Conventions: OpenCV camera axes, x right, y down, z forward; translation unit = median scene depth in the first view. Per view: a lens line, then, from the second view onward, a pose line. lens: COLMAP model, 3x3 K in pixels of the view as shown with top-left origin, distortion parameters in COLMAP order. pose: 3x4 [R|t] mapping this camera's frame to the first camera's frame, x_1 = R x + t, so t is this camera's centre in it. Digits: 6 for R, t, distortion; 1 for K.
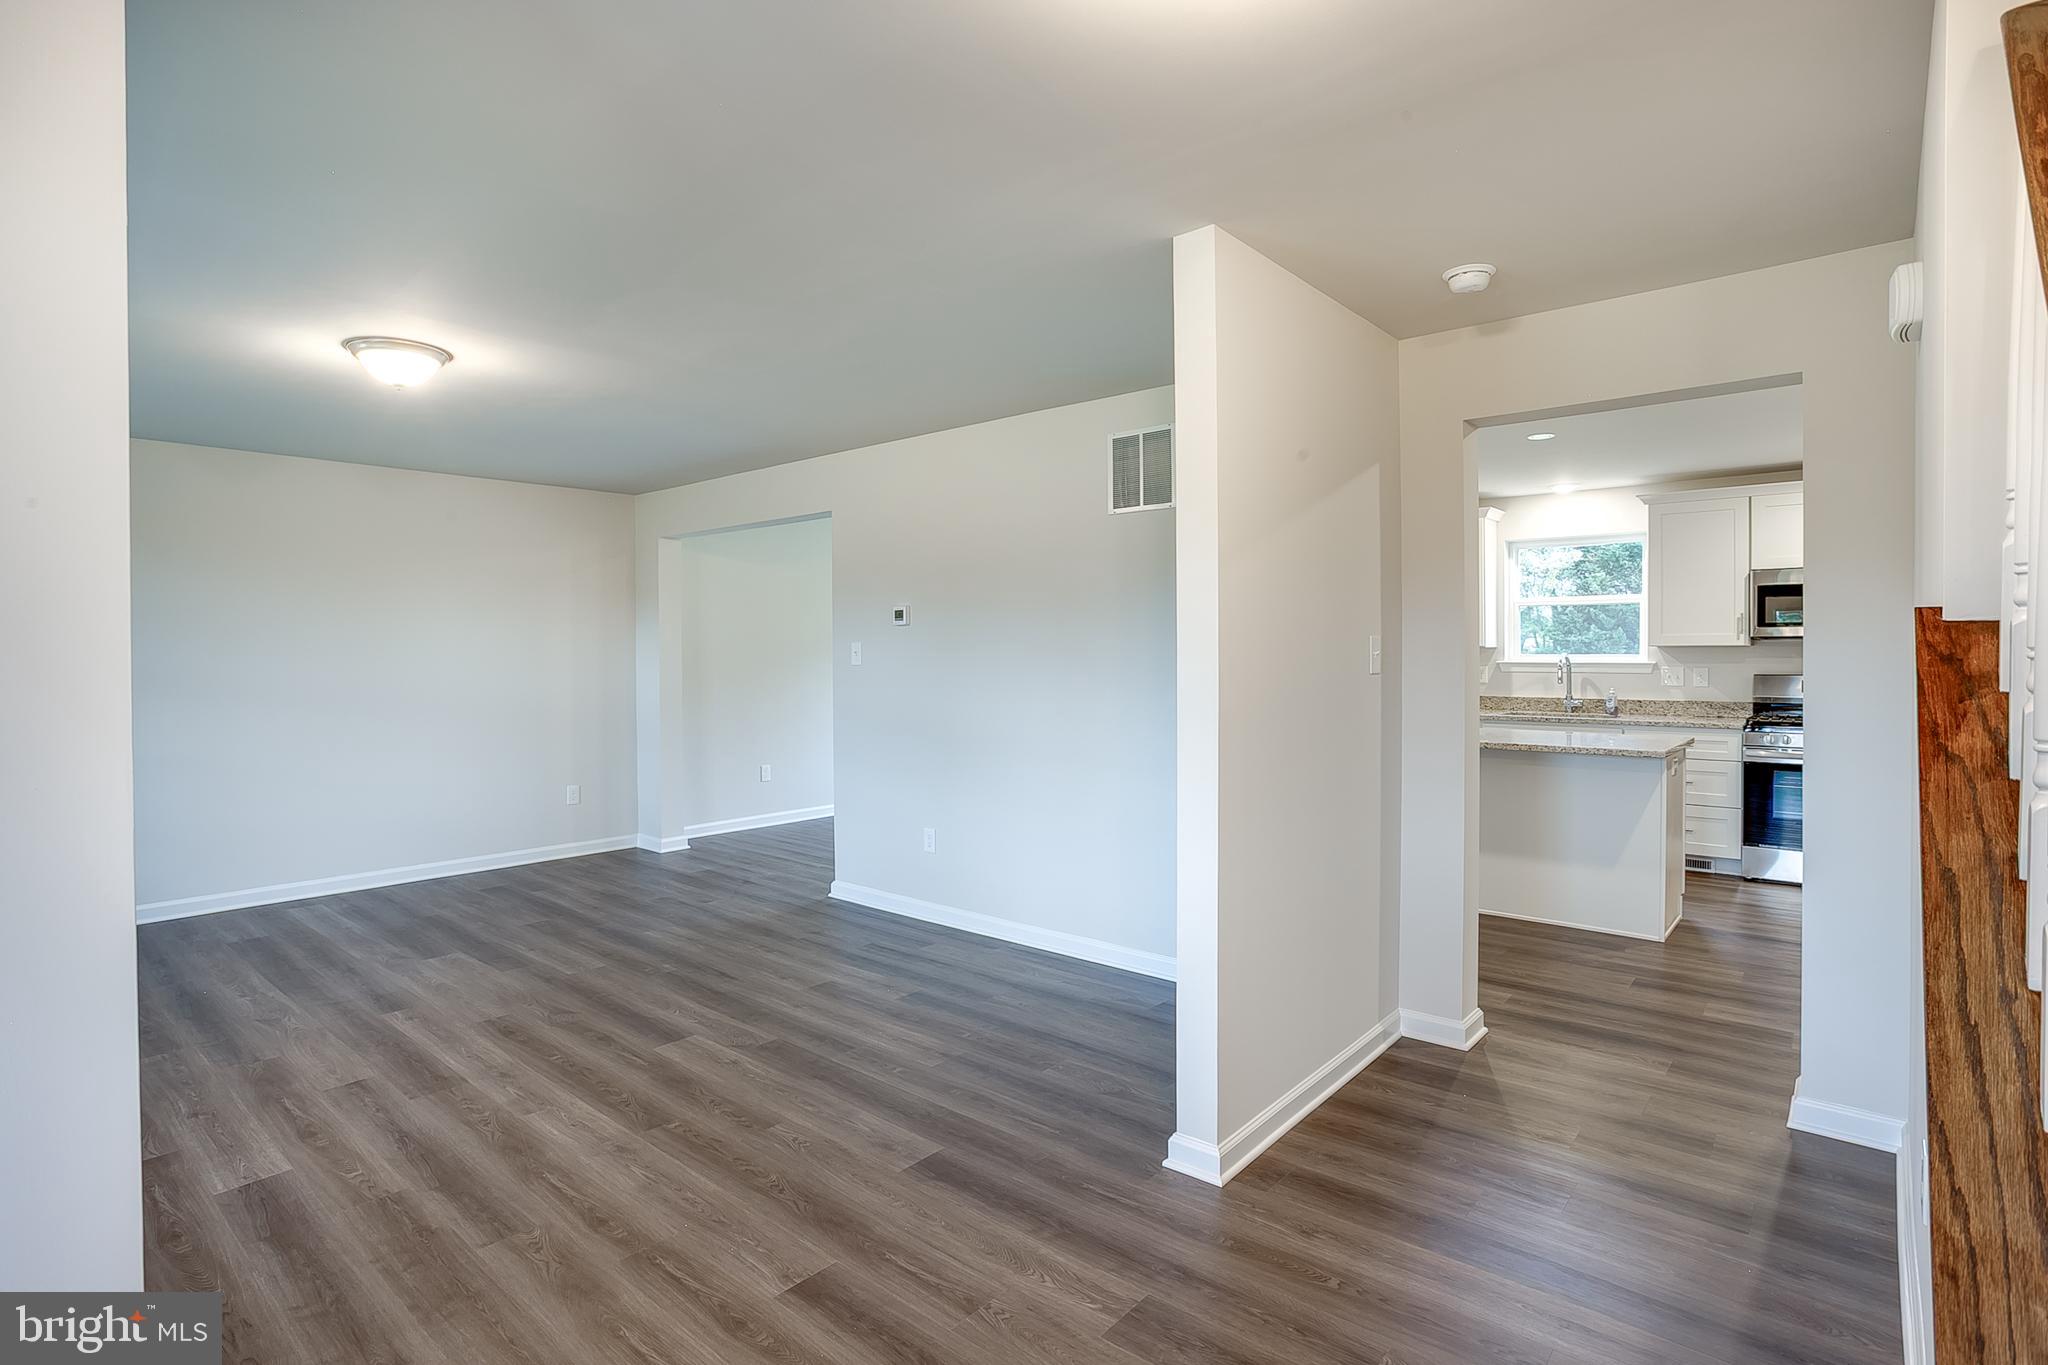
lens RADIAL K [[1004.9, 0, 1011.6], [0, 1004.9, 646.0], [0, 0, 1]] dist [-0.038914, 0.015515]
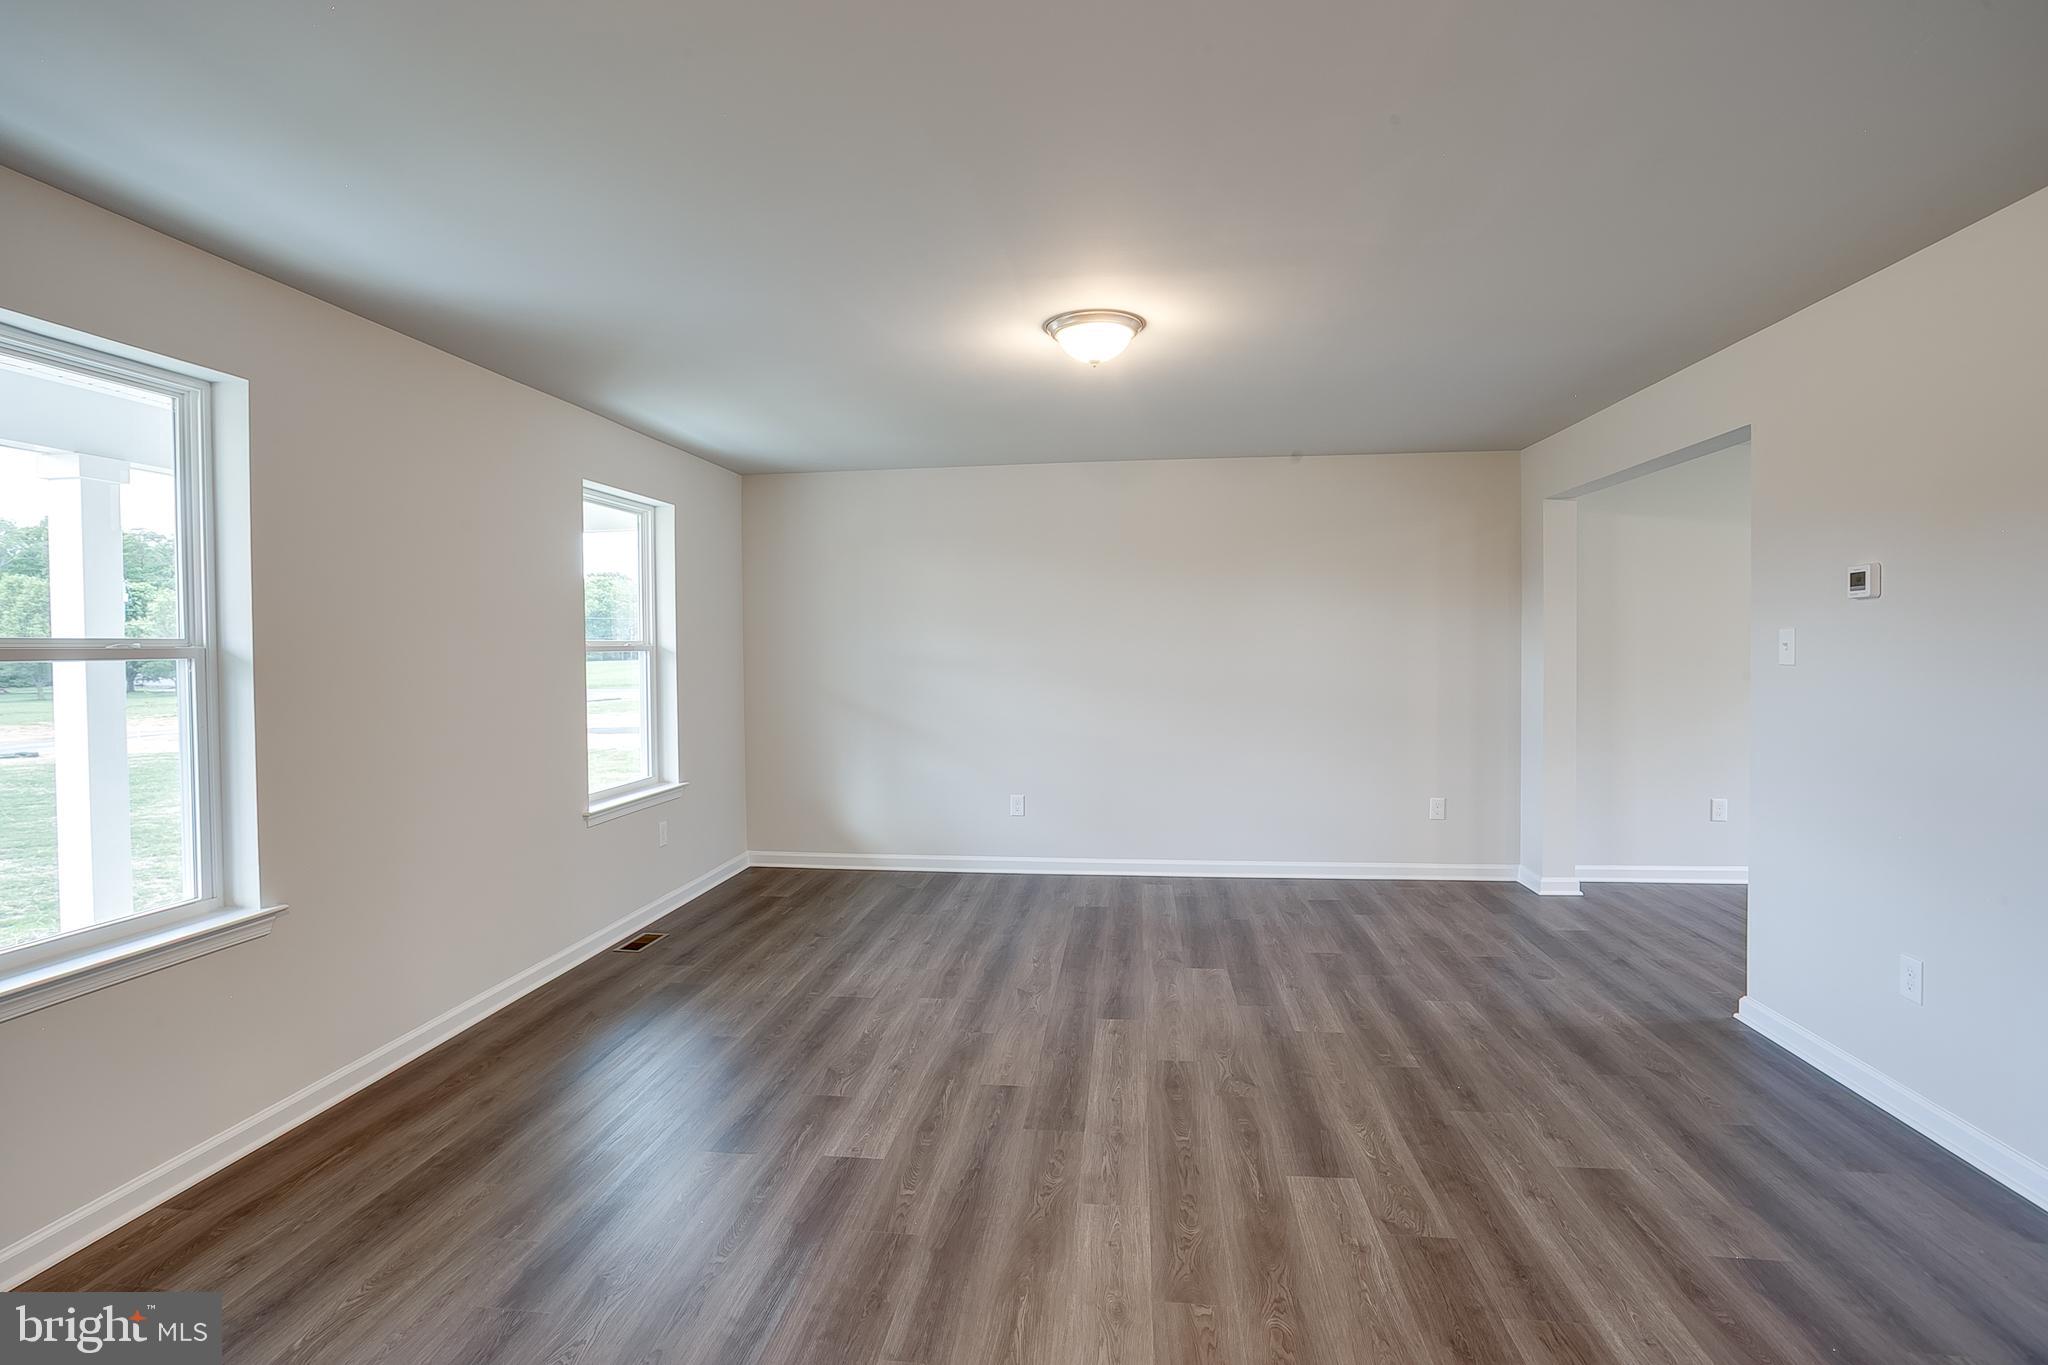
lens RADIAL K [[1004.9, 0, 1006.9], [0, 1004.9, 676.7], [0, 0, 1]] dist [-0.038914, 0.015515]
pose [[0.554103, 0.023136, -0.832127, 0.121692], [0.010711, 0.999333, 0.034918, 0.000885], [0.832379, -0.028261, 0.553485, 0.376483]]
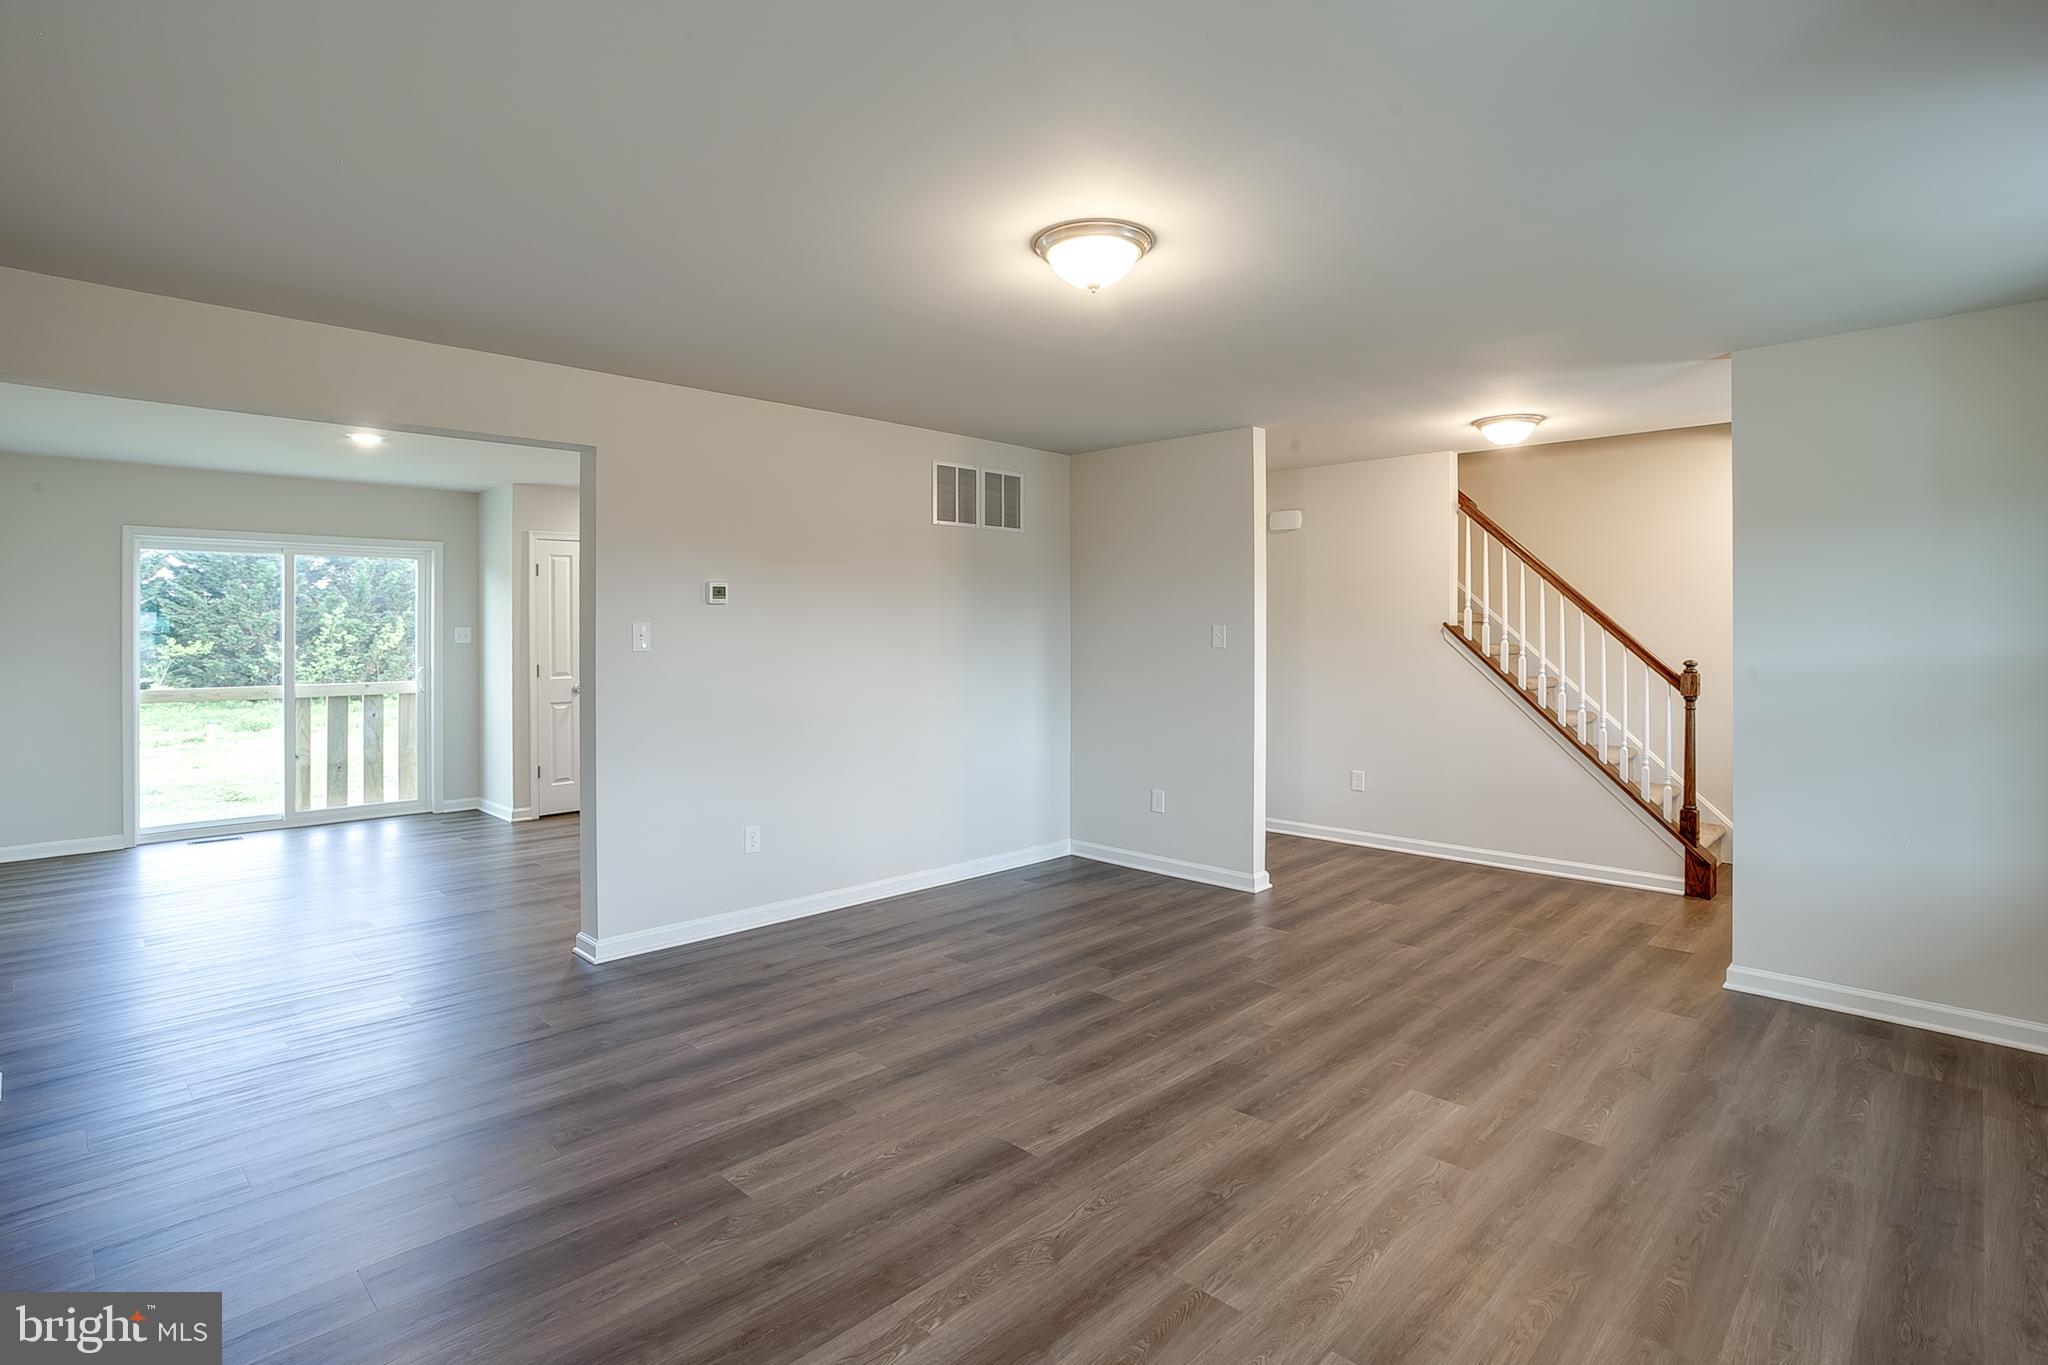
lens RADIAL K [[1004.9, 0, 994.7], [0, 1004.9, 618.5], [0, 0, 1]] dist [-0.038914, 0.015515]
pose [[0.071783, 0.014921, 0.997309, -1.304728], [-0.008608, 0.999860, -0.014339, 0.004504], [-0.997383, -0.007555, 0.071901, 0.953138]]
